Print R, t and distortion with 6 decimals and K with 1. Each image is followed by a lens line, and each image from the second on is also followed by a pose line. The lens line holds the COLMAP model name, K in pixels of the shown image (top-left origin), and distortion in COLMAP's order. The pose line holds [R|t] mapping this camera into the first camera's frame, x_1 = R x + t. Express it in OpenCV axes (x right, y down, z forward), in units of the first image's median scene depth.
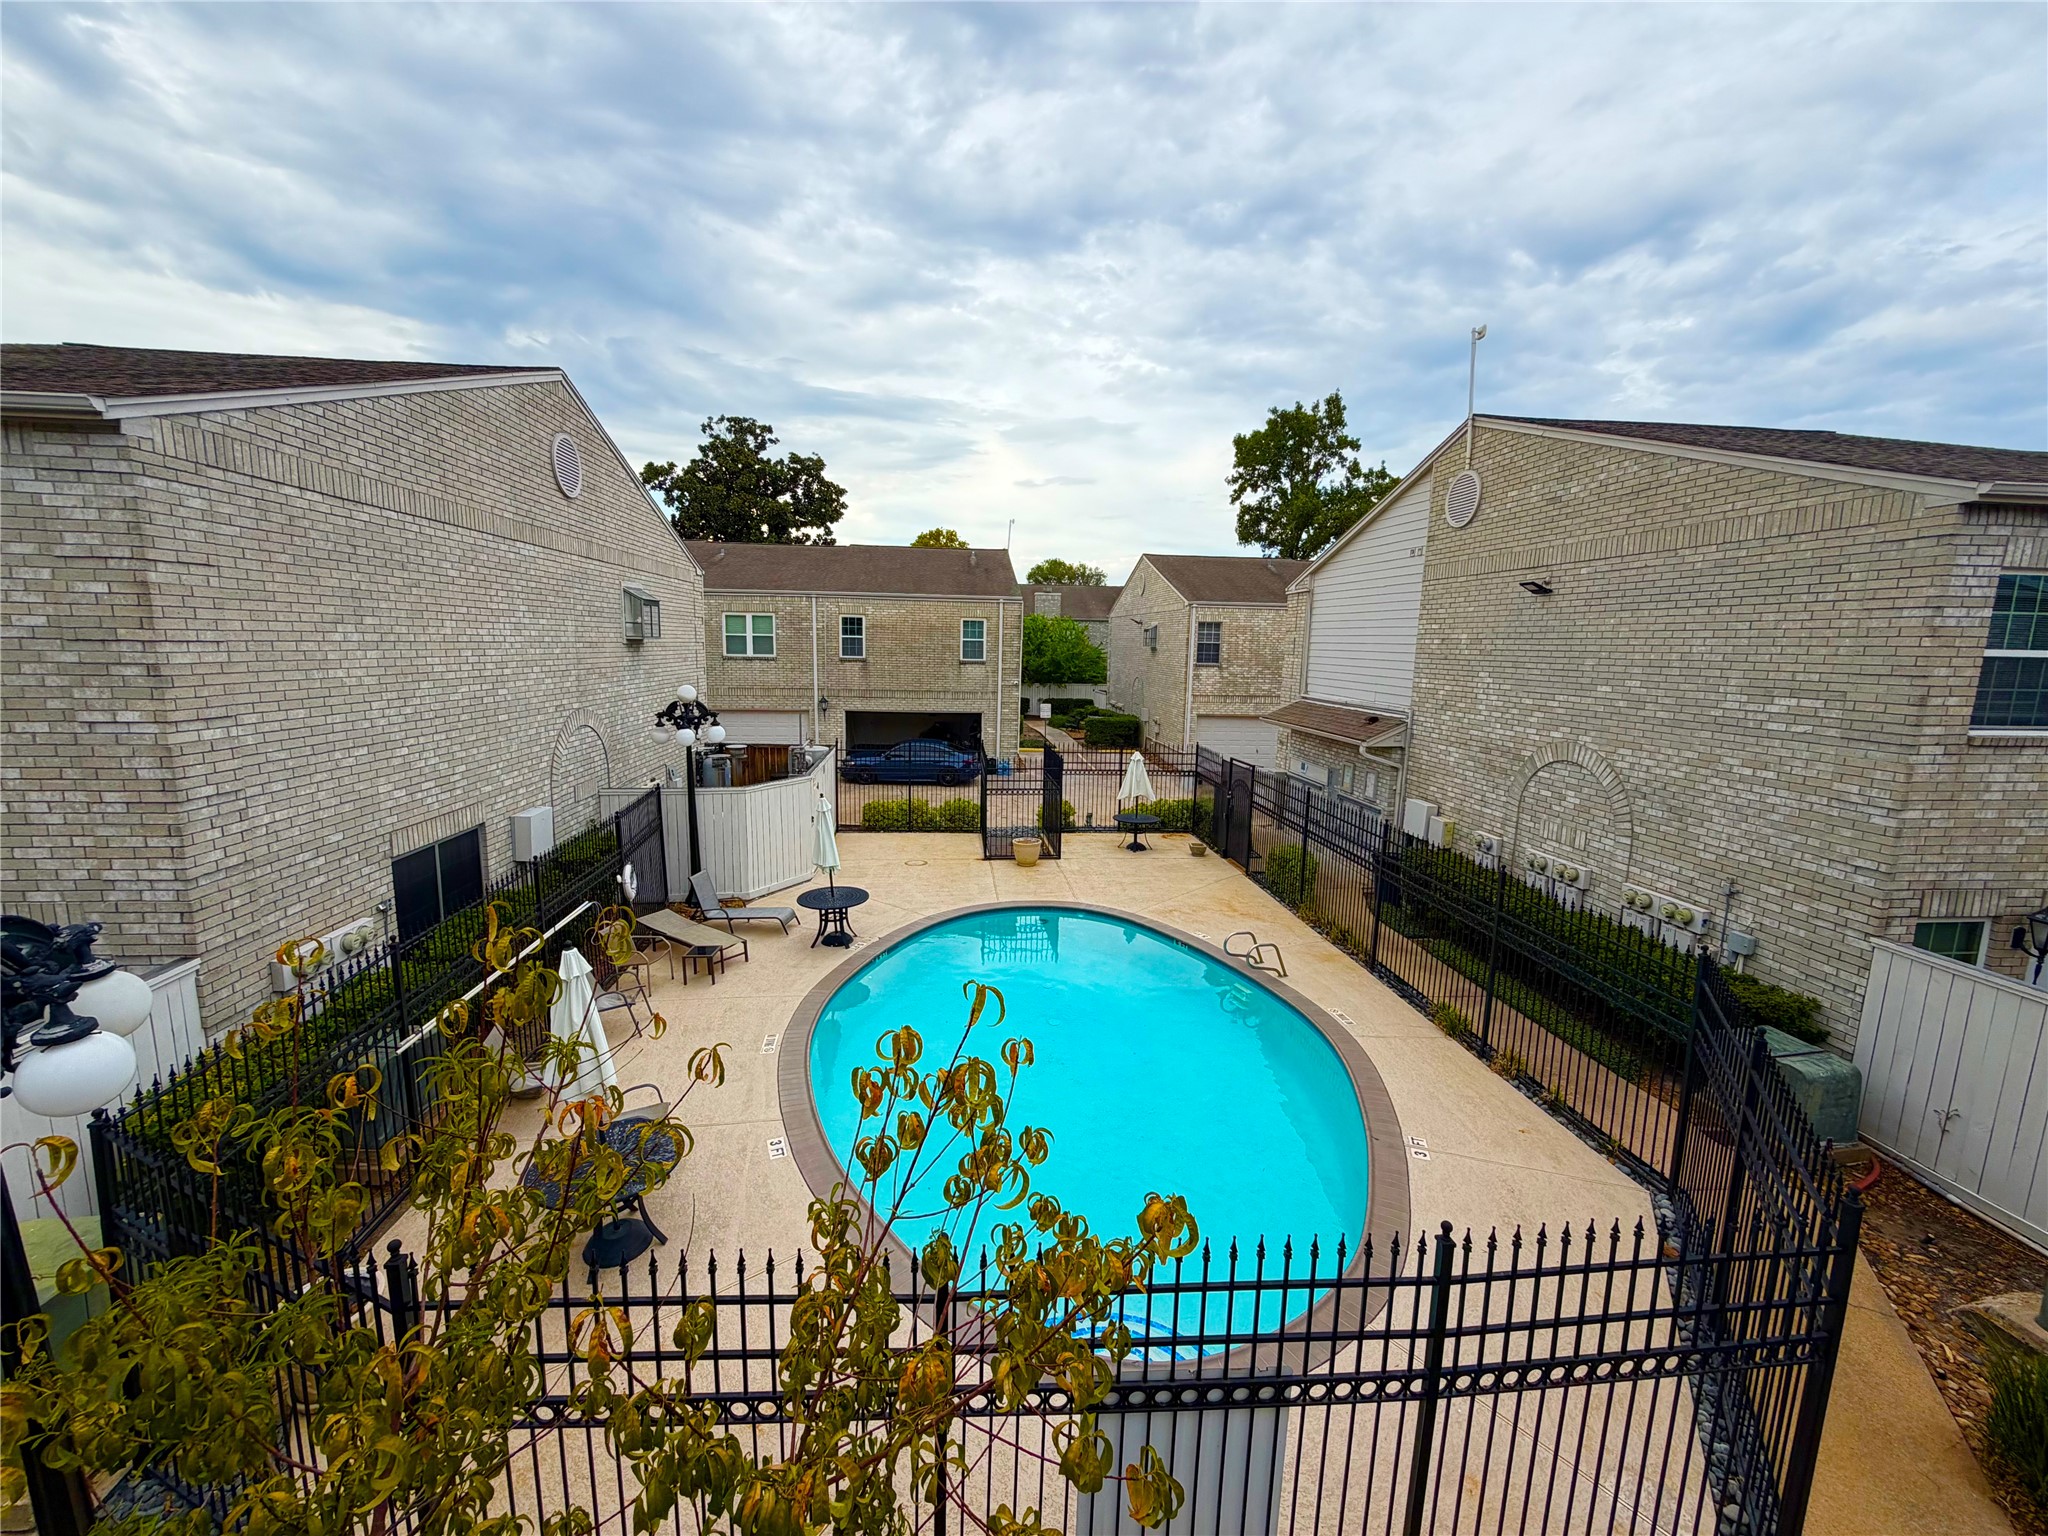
lens RADIAL K [[818.8, 0, 1021.9], [0, 818.8, 763.5], [0, 0, 1]] dist [0.024578, -0.010214]
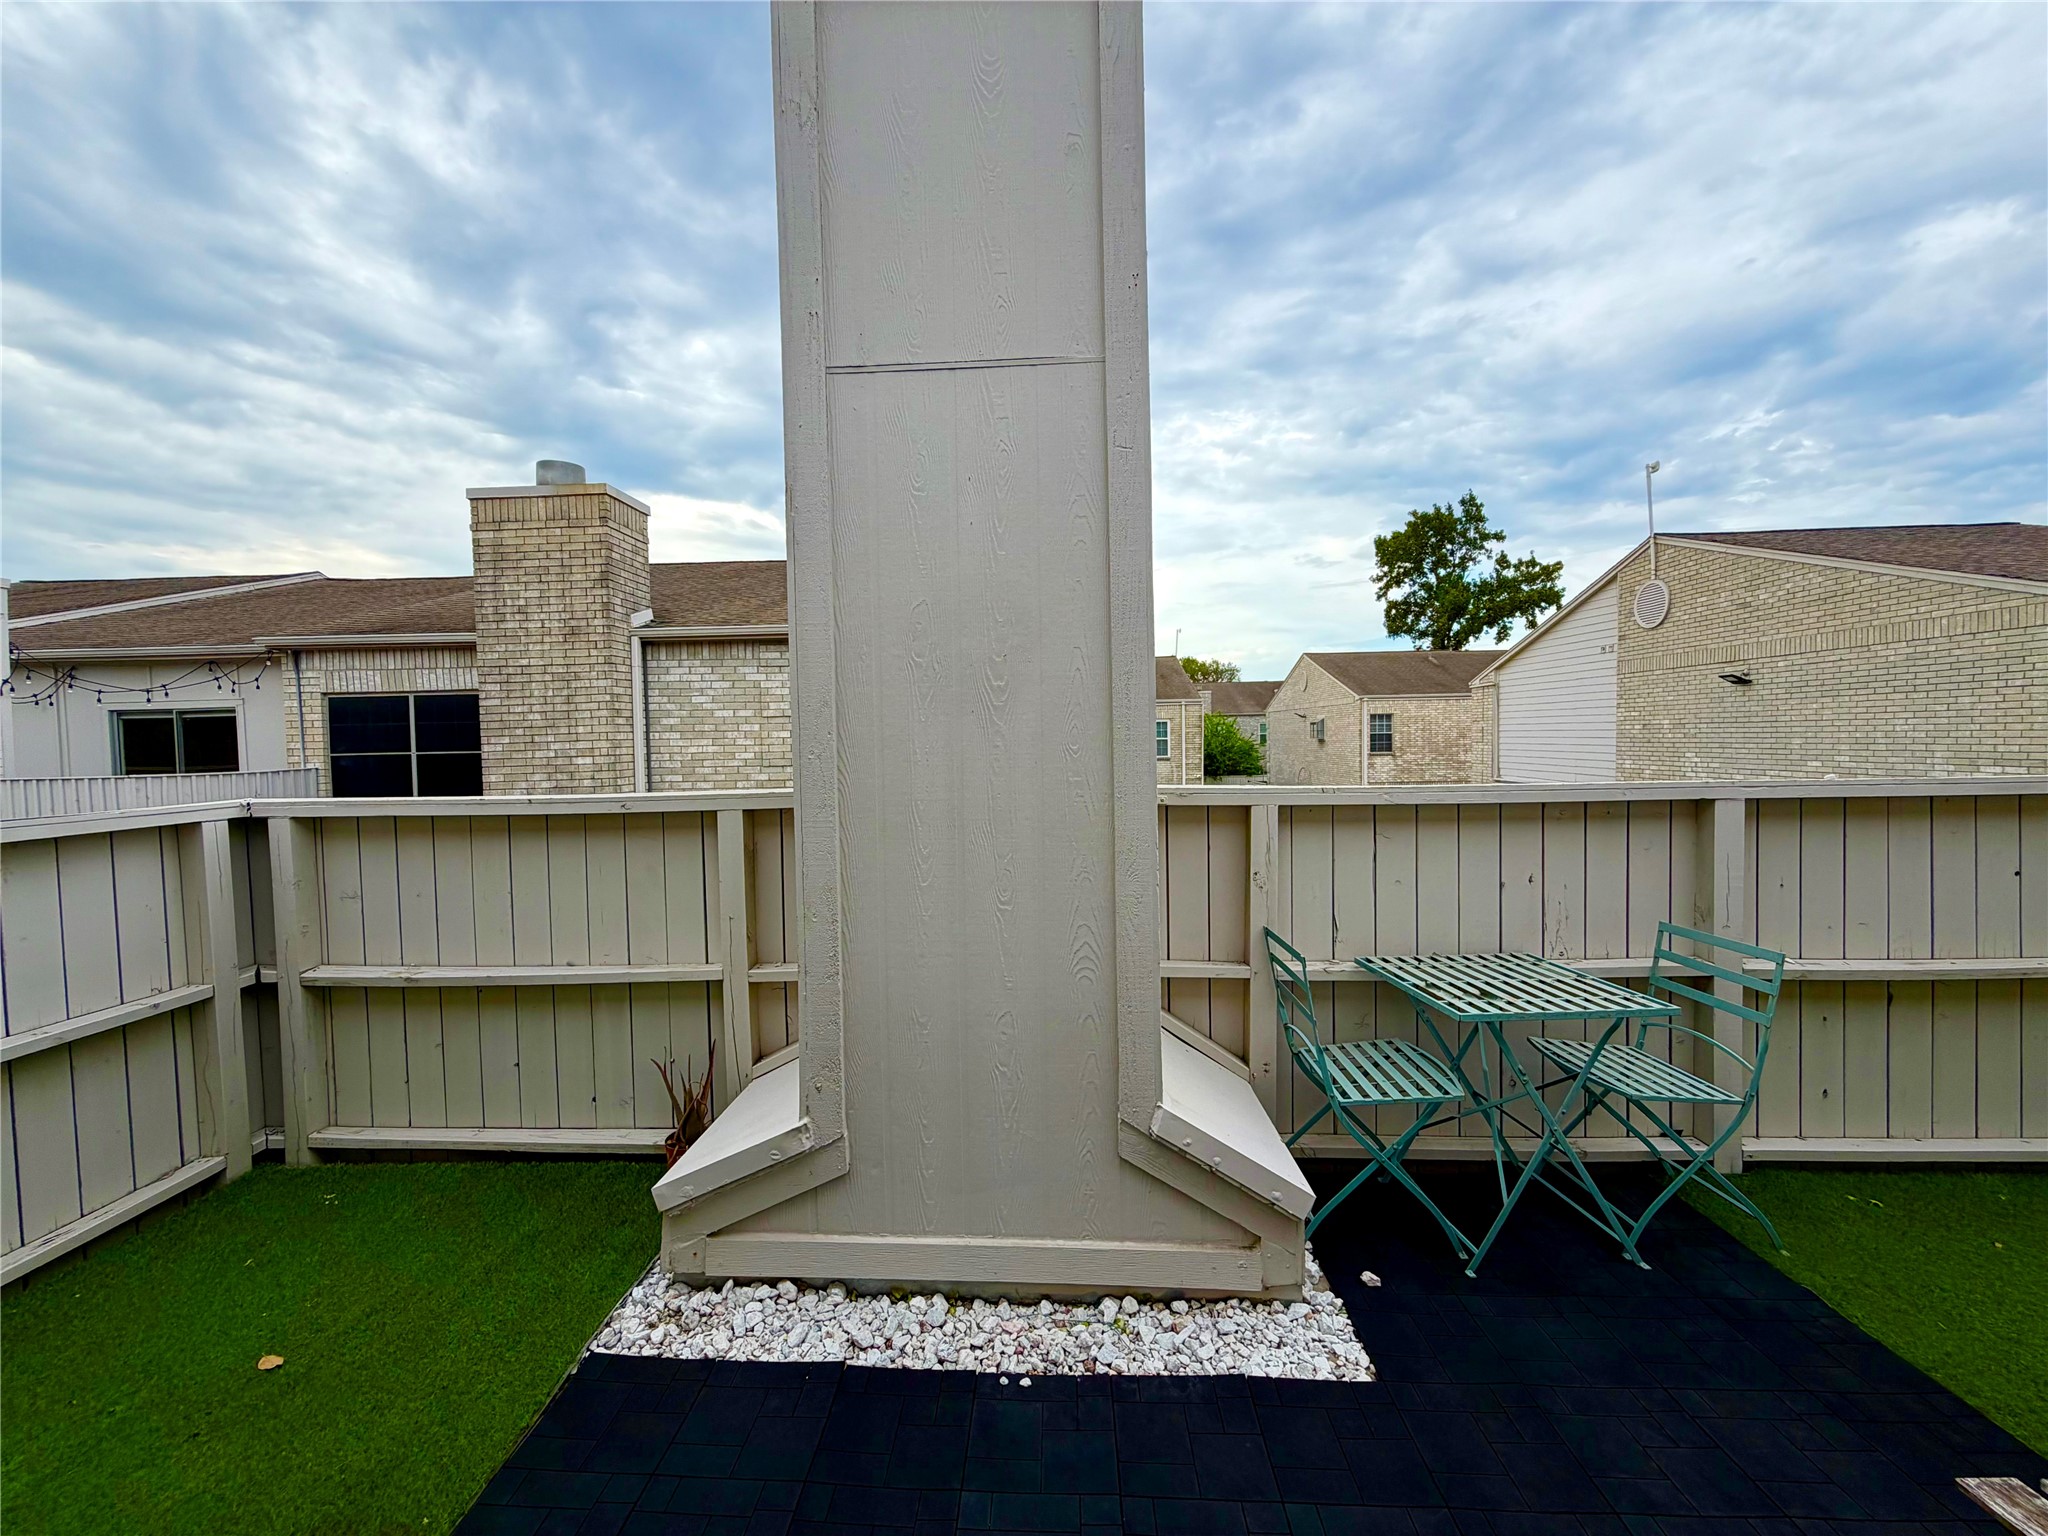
lens RADIAL K [[818.9, 0, 1017.5], [0, 818.9, 767.1], [0, 0, 1]] dist [0.001262, -0.000028]
pose [[0.988999, -0.033661, -0.144040, -0.063169], [0.017192, 0.993322, -0.114088, 0.006971], [0.146918, 0.110357, 0.982973, -0.078619]]
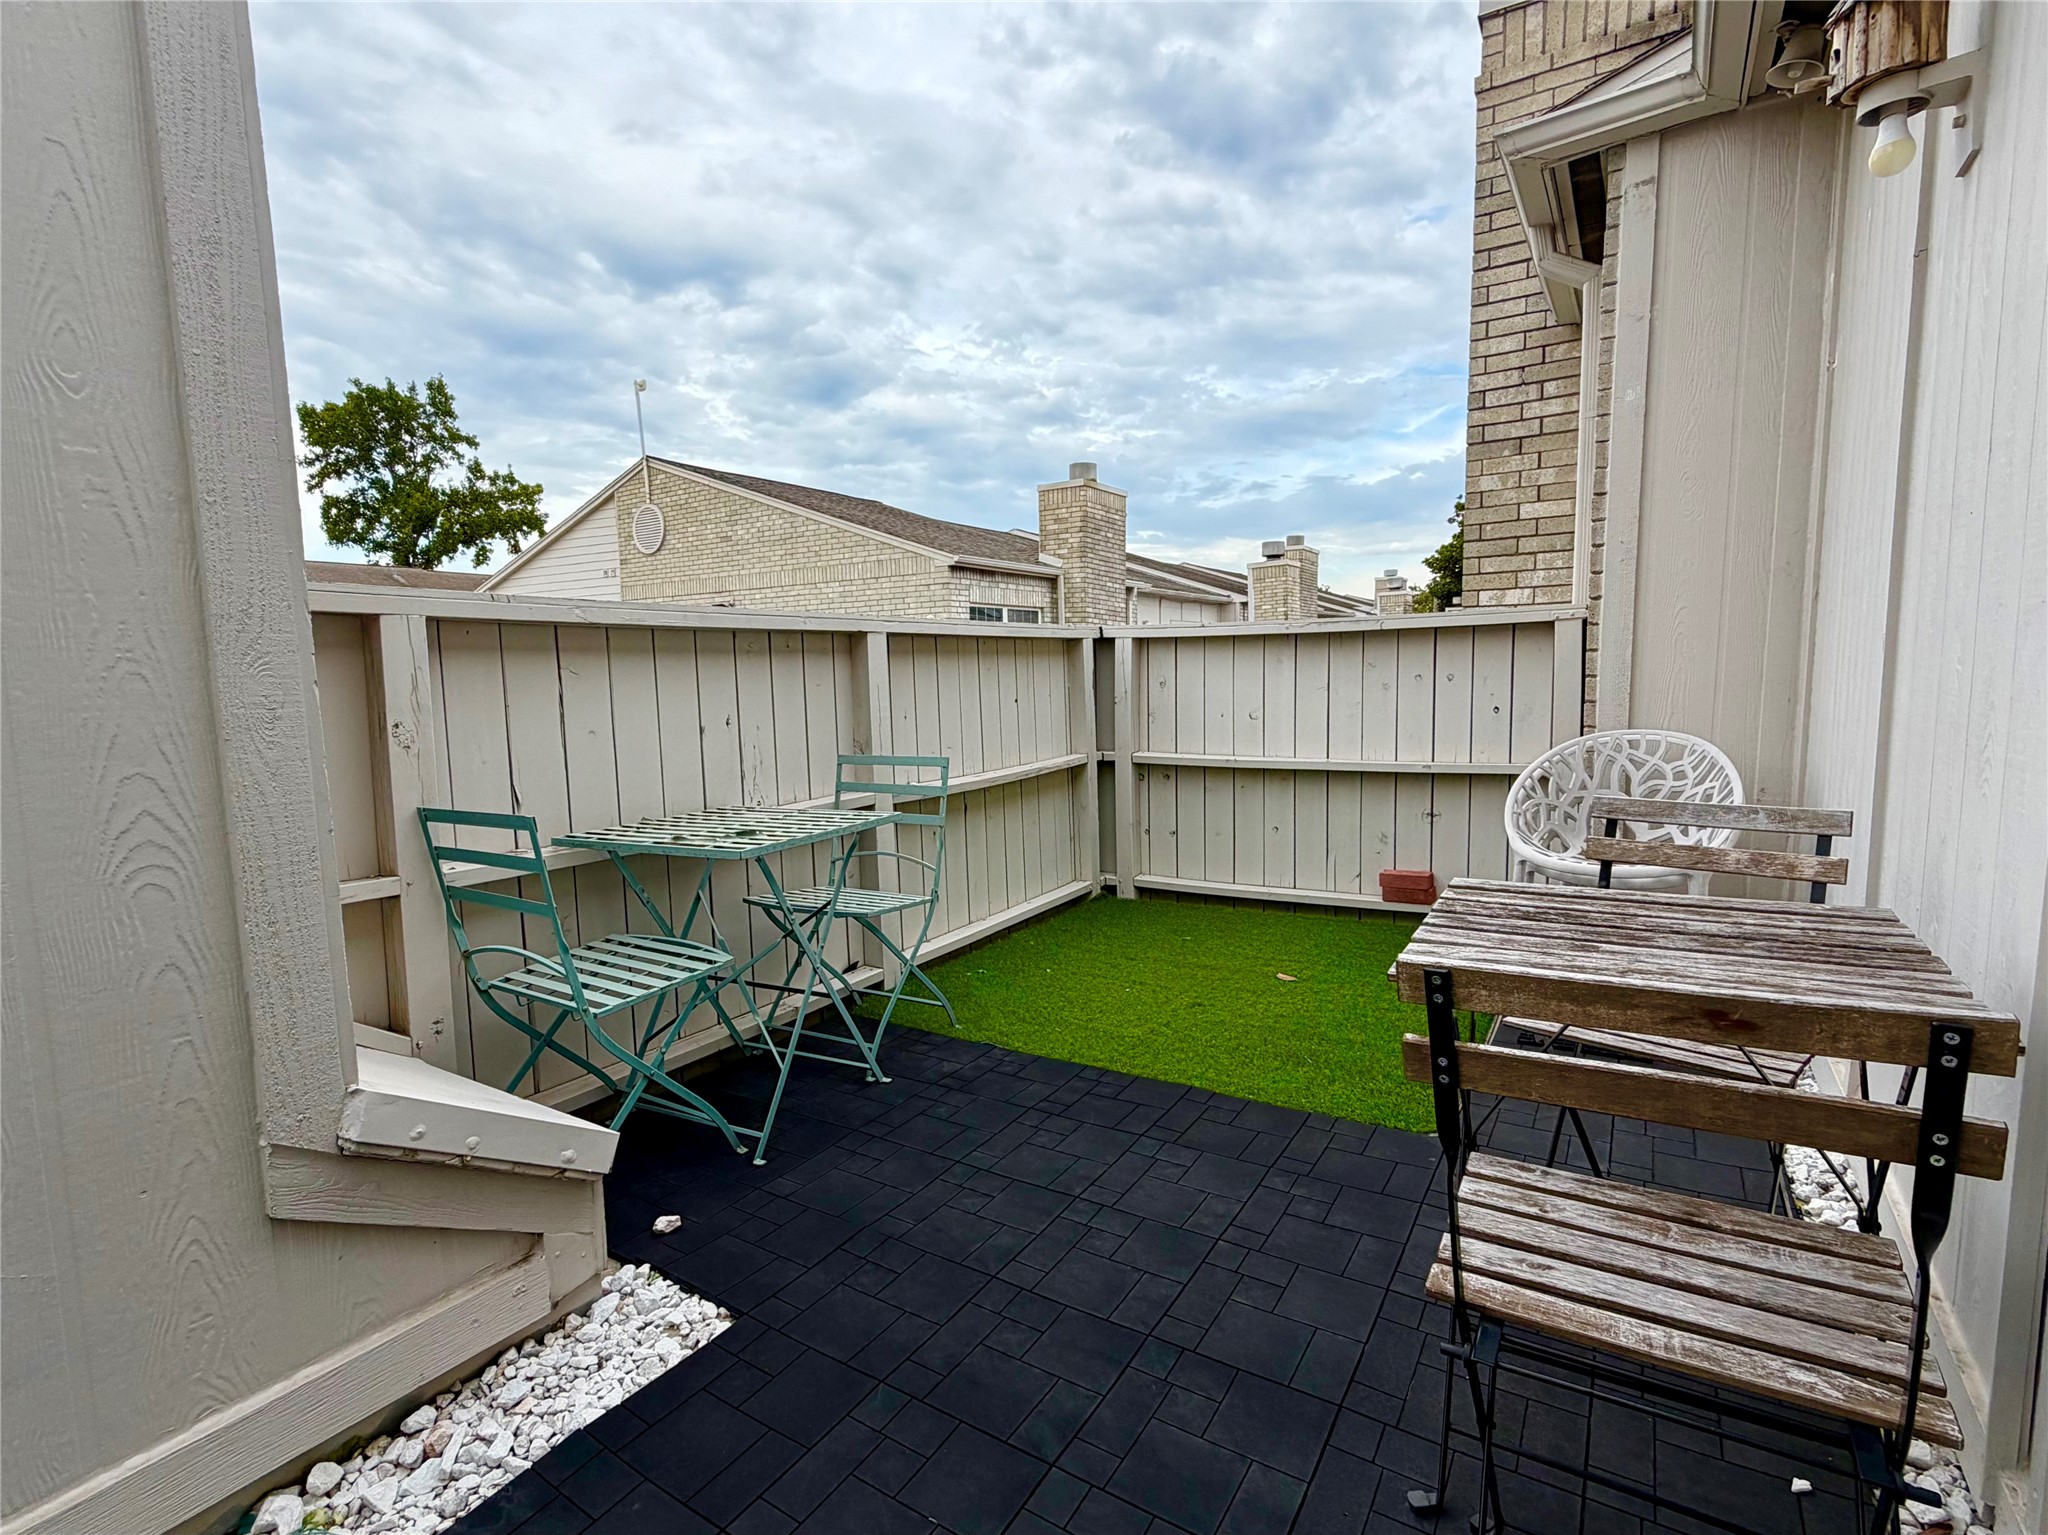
lens RADIAL K [[971.6, 0, 1024.0], [0, 971.6, 767.5], [0, 0, 1]] dist [-0.001530, 0.000524]
pose [[0.618662, -0.113350, 0.777438, -0.073833], [0.148957, 0.988513, 0.025589, 0.014806], [-0.771408, 0.099974, 0.628439, -0.062386]]
